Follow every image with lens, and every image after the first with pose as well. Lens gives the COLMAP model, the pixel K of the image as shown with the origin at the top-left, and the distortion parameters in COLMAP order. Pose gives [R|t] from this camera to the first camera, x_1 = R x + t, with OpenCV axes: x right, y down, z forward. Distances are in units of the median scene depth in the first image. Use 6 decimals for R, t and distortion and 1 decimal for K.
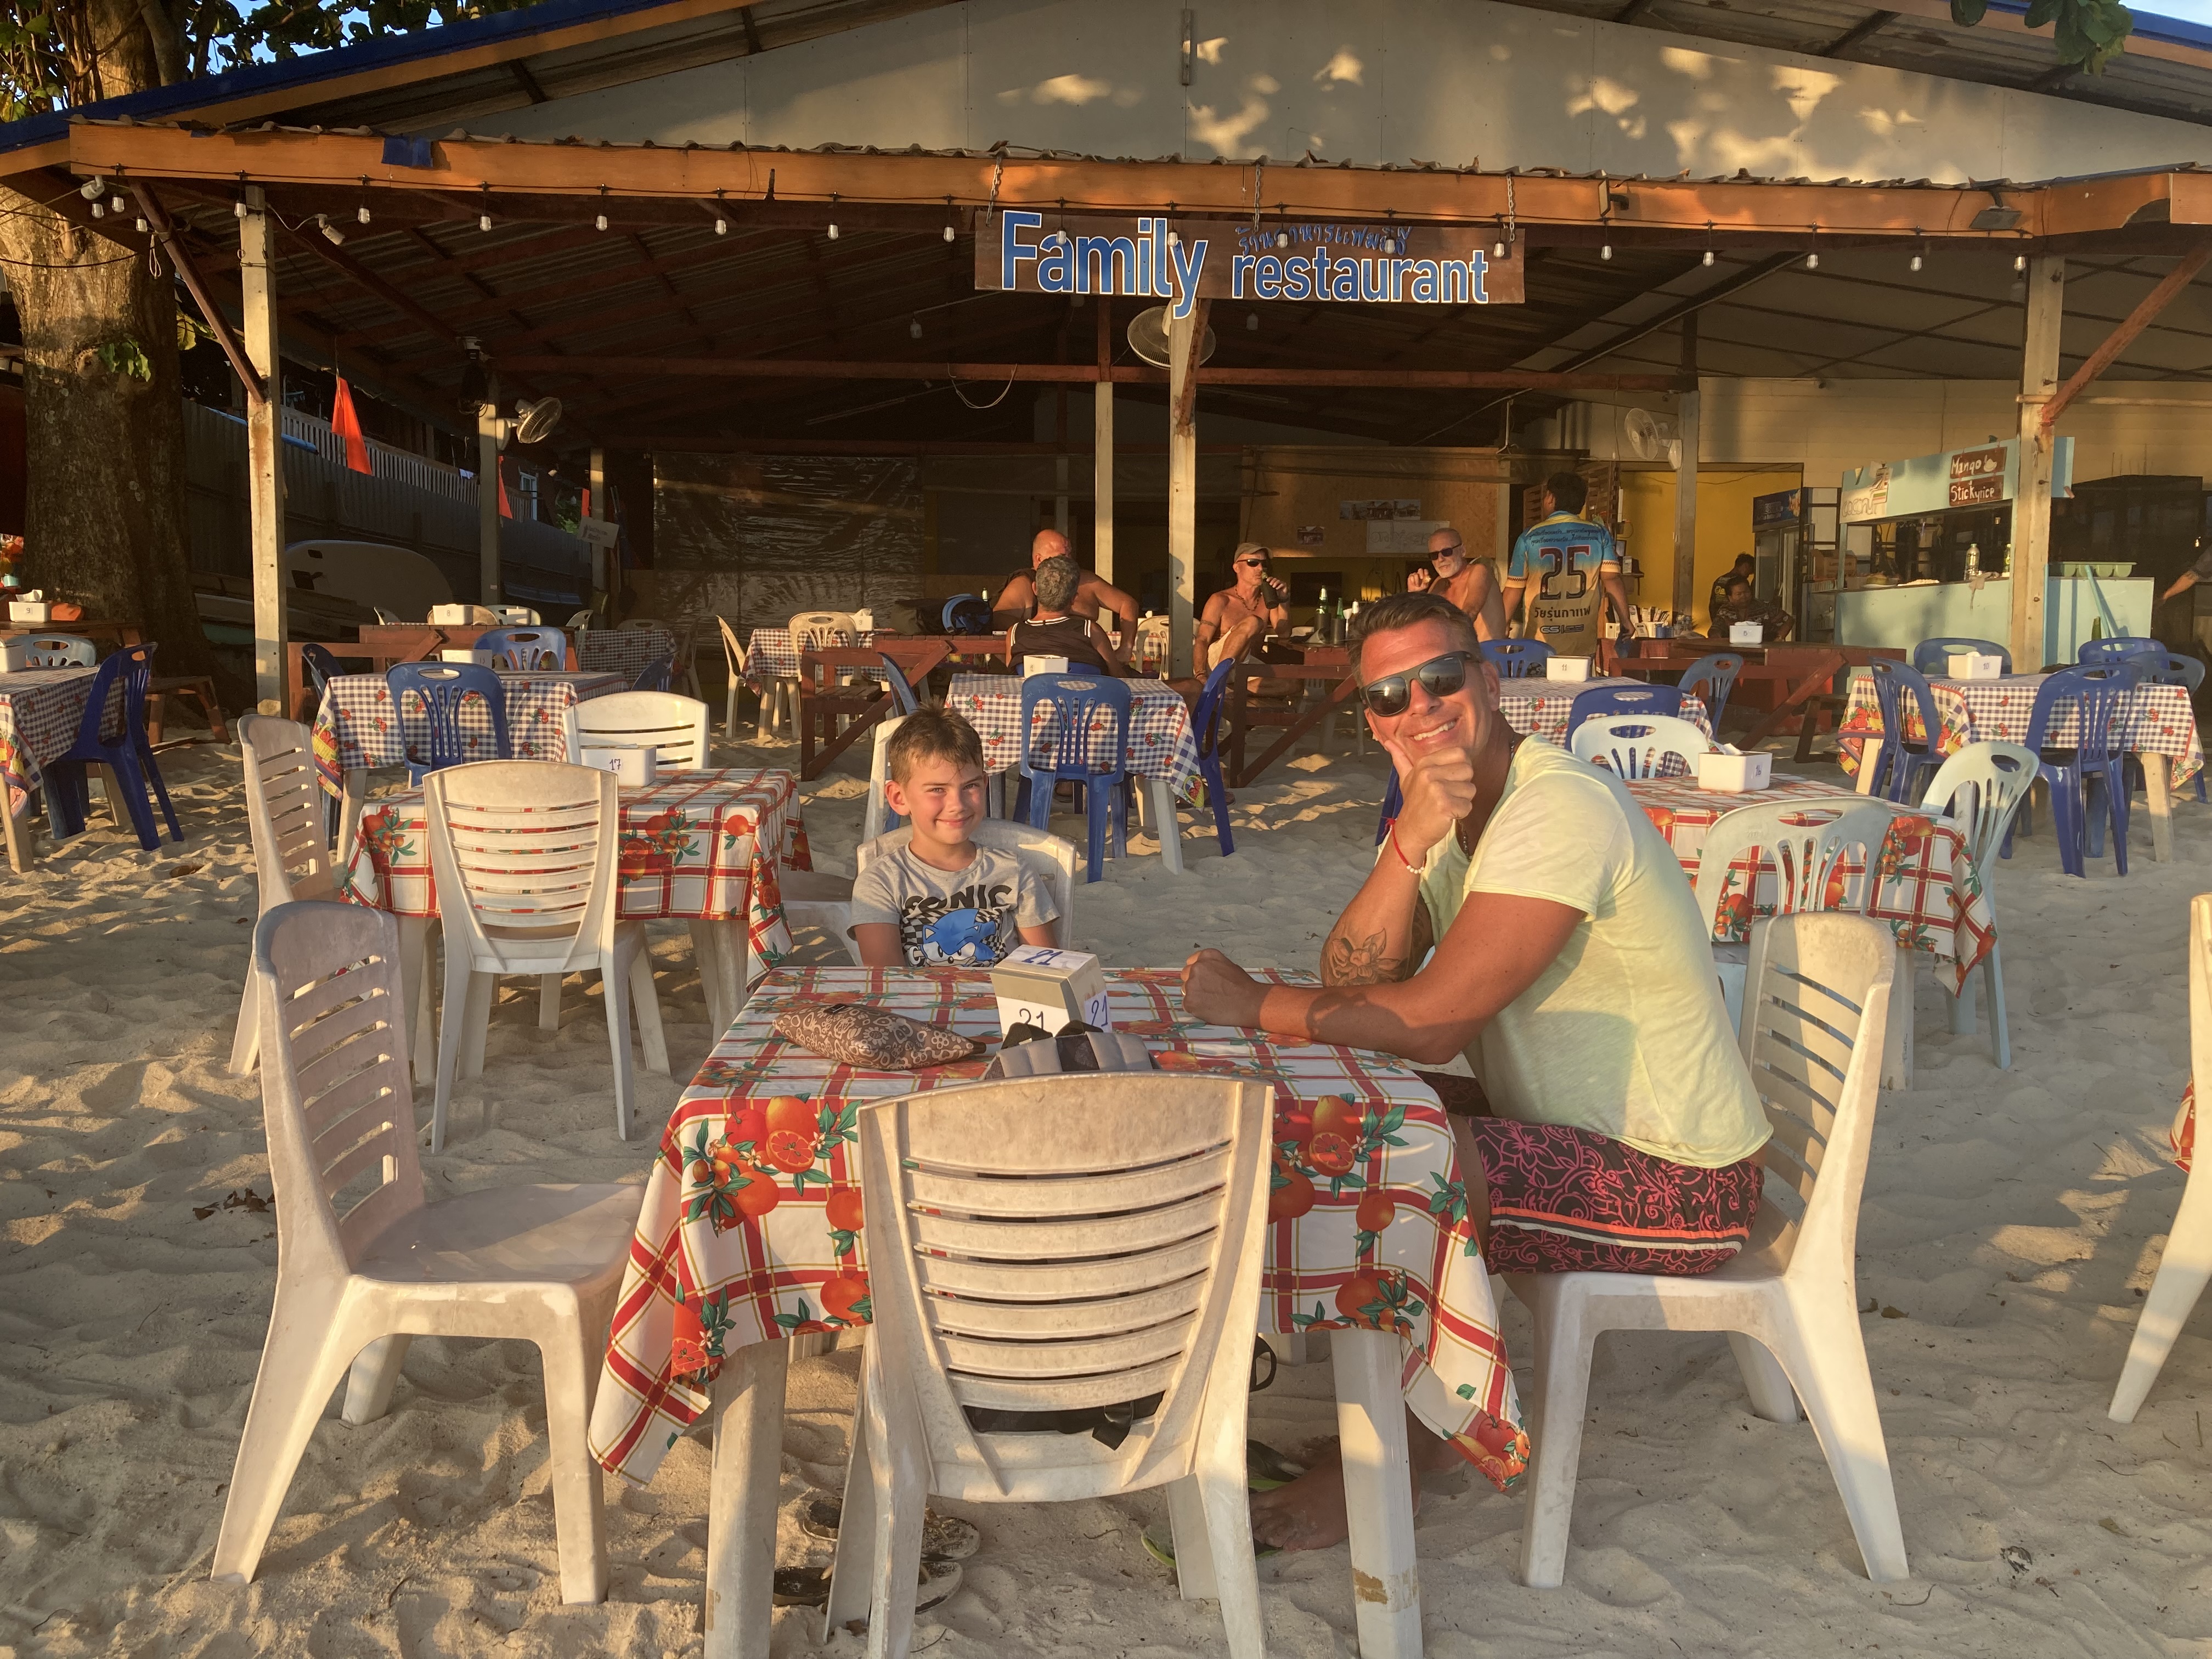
lens RADIAL K [[1749.7, 0, 1106.0], [0, 1749.7, 829.5], [0, 0, 1]] dist [0.005647, 0.003404]
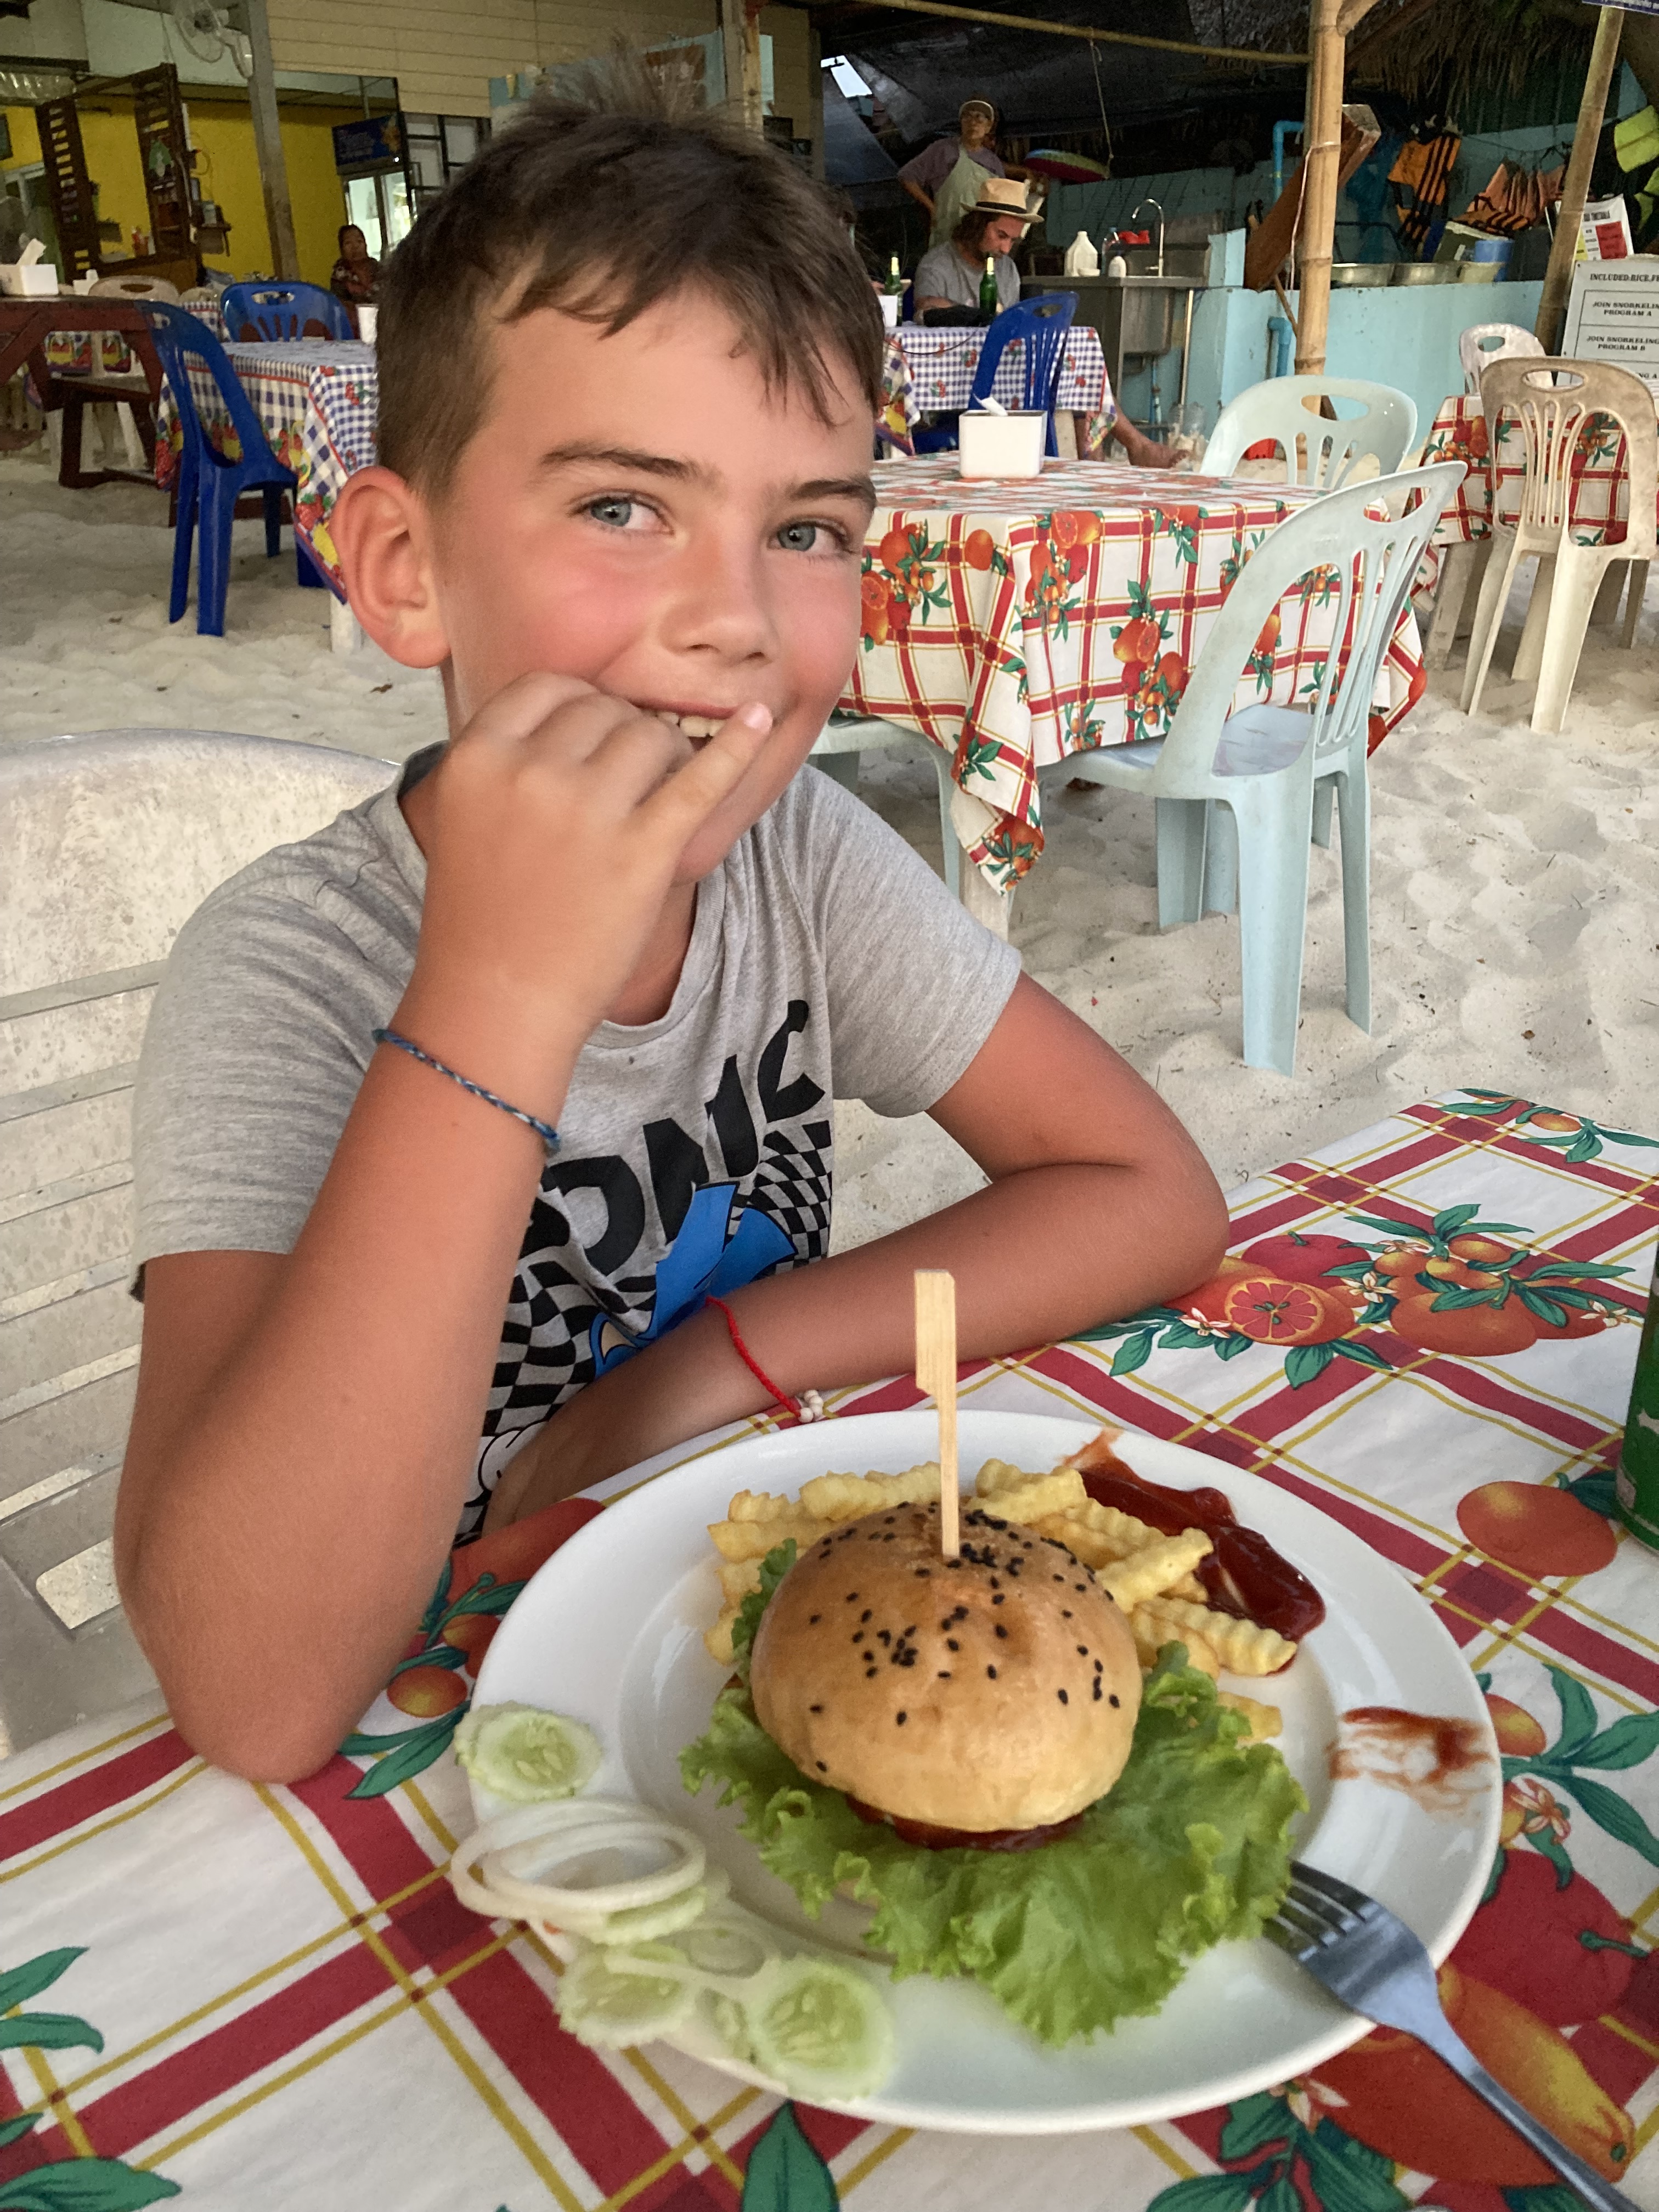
lens RADIAL K [[1749.7, 0, 829.5], [0, 1749.7, 1106.0], [0, 0, 1]] dist [0.005647, 0.003404]
pose [[0.796268, -0.262534, 0.545007, -0.059275], [0.085606, 0.940757, 0.328097, -0.013911], [-0.598856, -0.214597, 0.771569, 0.329873]]
